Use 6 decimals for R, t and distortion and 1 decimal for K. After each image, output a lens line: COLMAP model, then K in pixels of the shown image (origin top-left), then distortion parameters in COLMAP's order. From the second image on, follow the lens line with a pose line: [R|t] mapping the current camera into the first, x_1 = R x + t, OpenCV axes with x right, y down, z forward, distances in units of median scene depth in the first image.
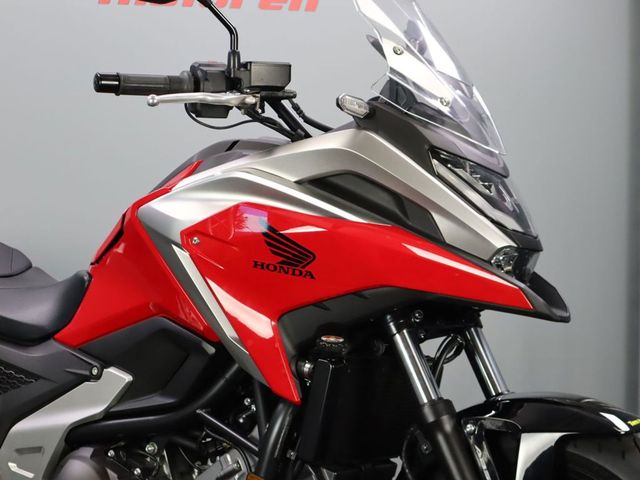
lens RADIAL K [[1421.9, 0, 319.5], [0, 1421.9, 241.5], [0, 0, 1]] dist [-0.174821, 0.000000]
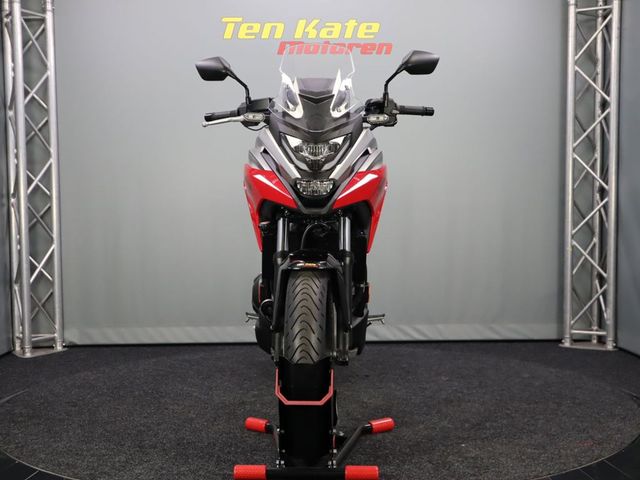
lens RADIAL K [[826.4, 0, 319.9], [0, 826.4, 241.7], [0, 0, 1]] dist [0.011423, 0.000000]
pose [[0.995246, -0.018703, -0.095579, 0.004901], [0.026649, 0.996231, 0.082541, -0.004588], [0.093675, -0.084695, 0.991994, -0.141686]]
